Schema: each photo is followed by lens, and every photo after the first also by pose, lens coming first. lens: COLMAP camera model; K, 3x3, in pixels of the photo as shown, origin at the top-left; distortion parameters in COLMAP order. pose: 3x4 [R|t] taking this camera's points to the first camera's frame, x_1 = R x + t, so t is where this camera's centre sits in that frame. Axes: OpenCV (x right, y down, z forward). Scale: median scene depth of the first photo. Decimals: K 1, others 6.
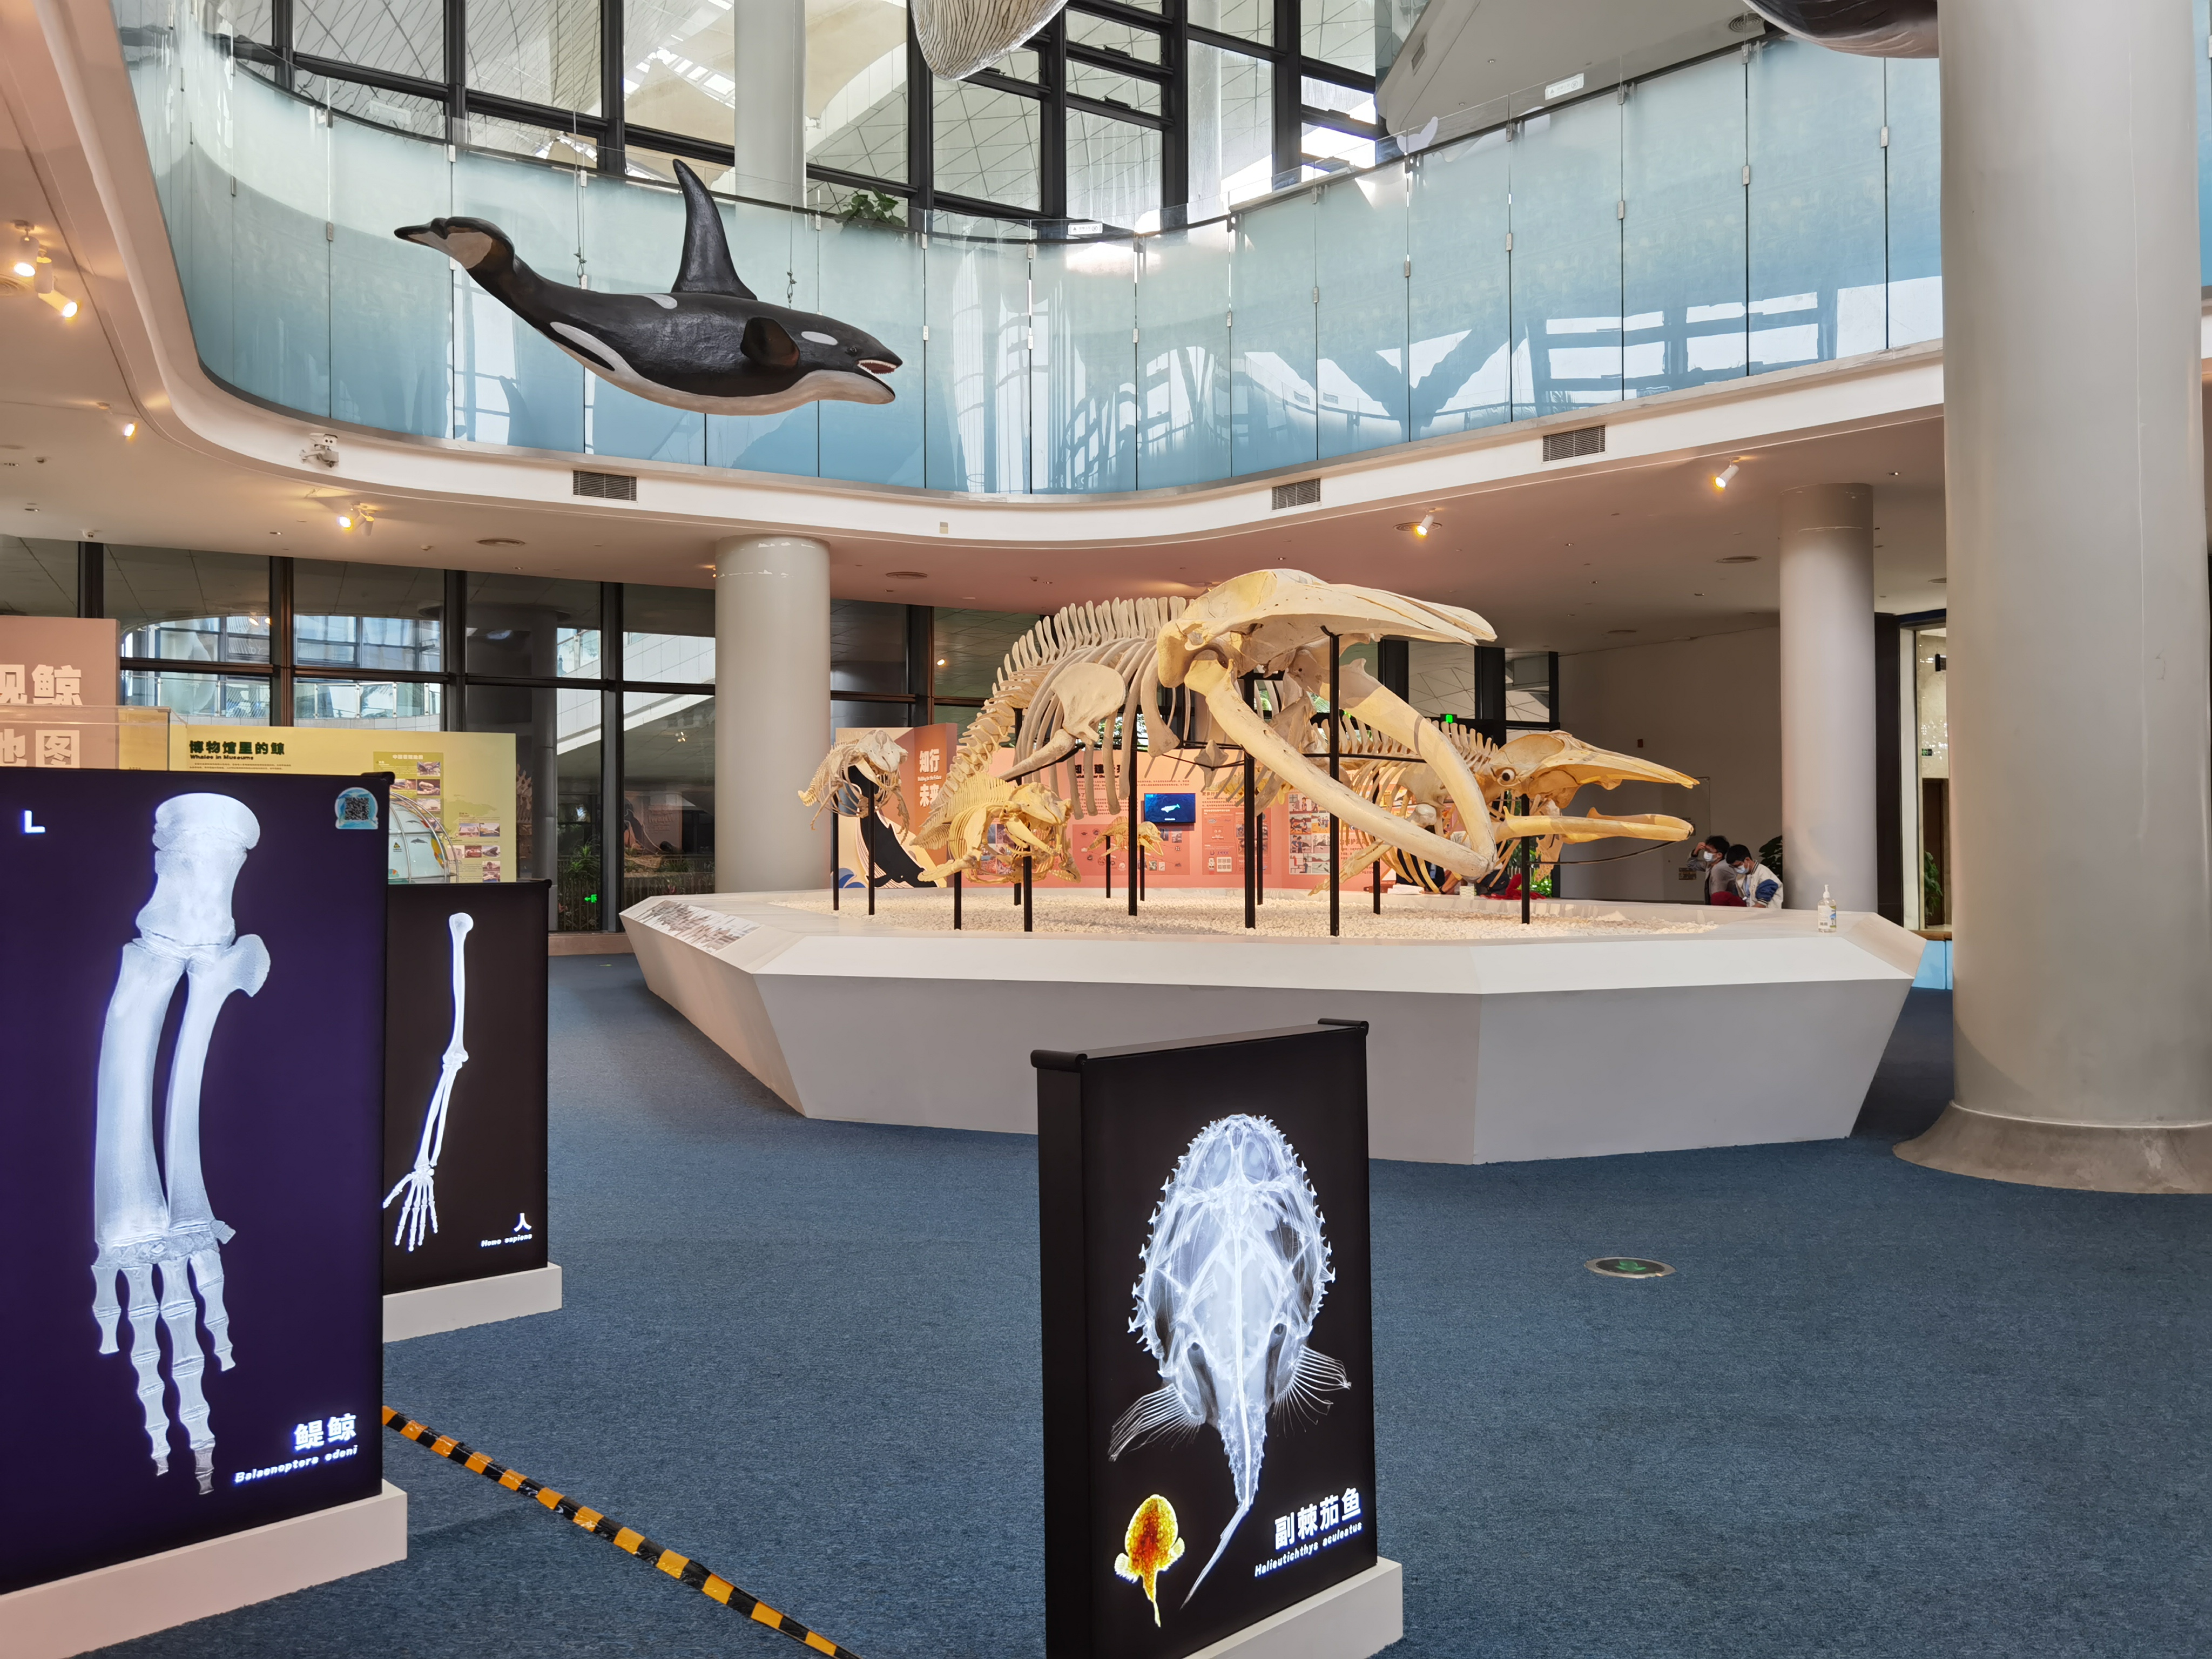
lens RADIAL K [[1746.9, 0, 1112.0], [0, 1746.9, 821.7], [0, 0, 1]] dist [0.013877, -0.005318]
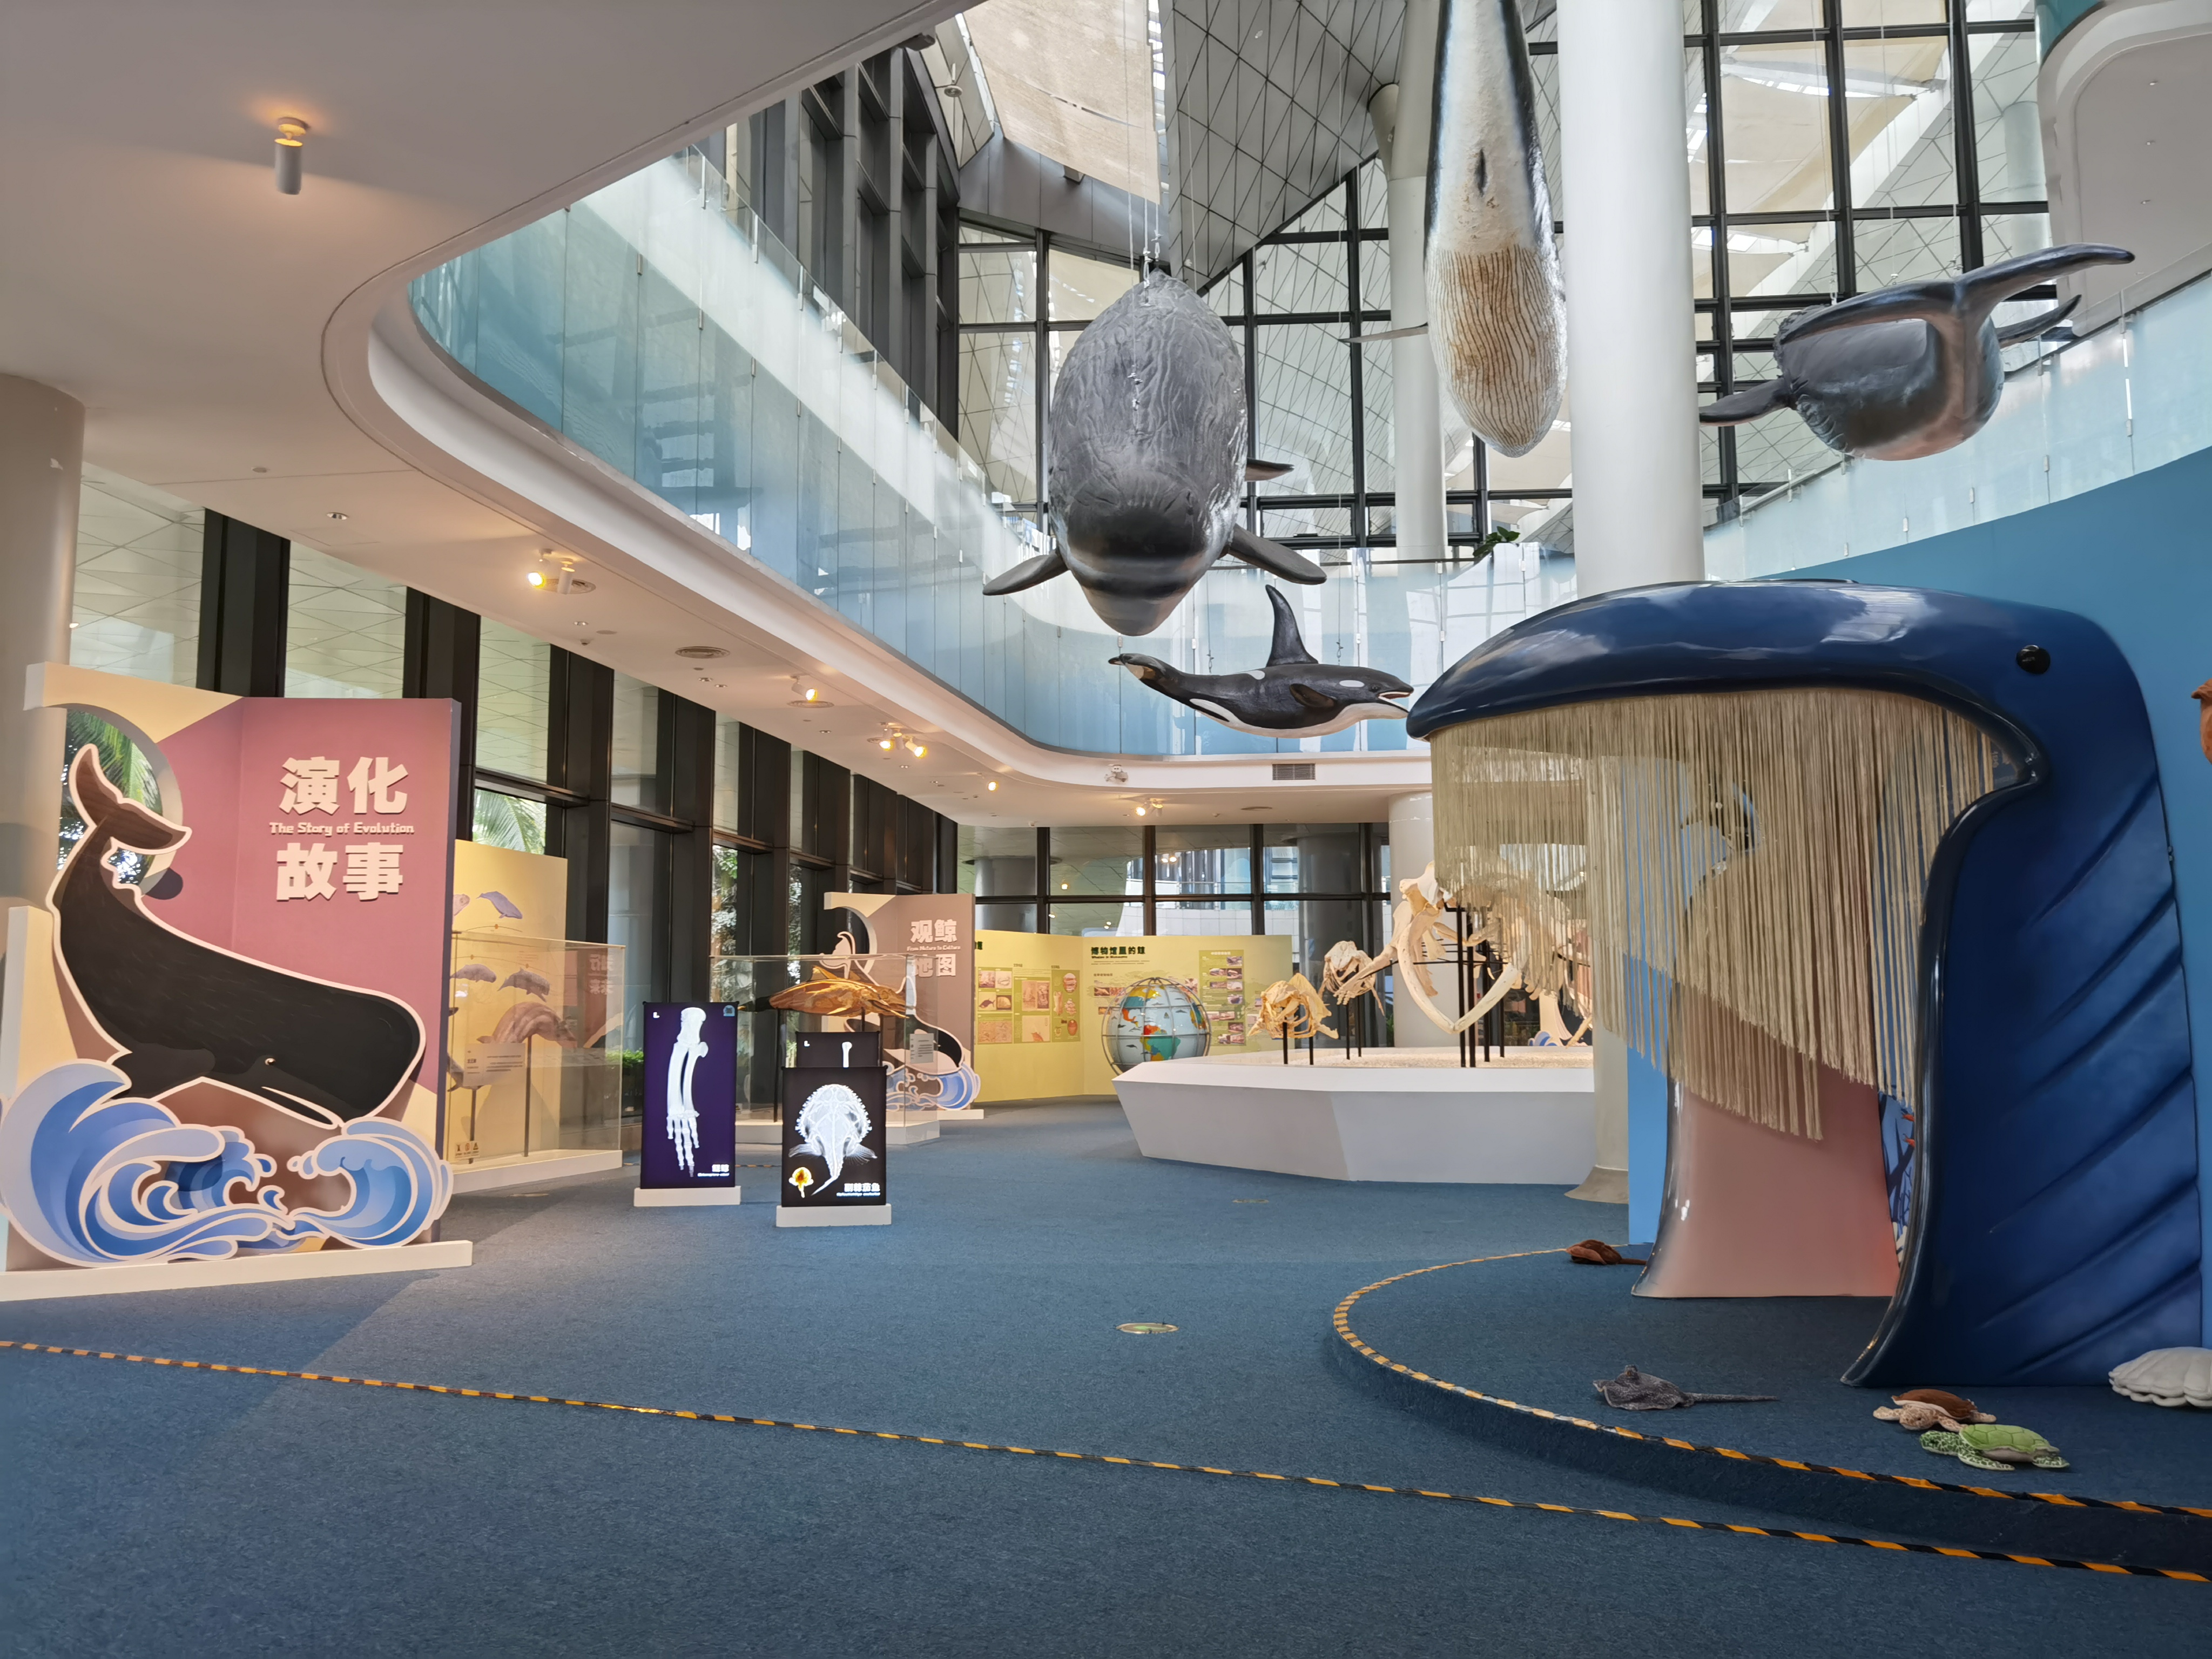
lens RADIAL K [[1746.9, 0, 1112.0], [0, 1746.9, 821.7], [0, 0, 1]] dist [0.013877, -0.005318]
pose [[0.815072, -0.065980, -0.575590, 0.713463], [0.012042, 0.995209, -0.097029, -0.010950], [0.579234, 0.072155, 0.811962, -0.482782]]
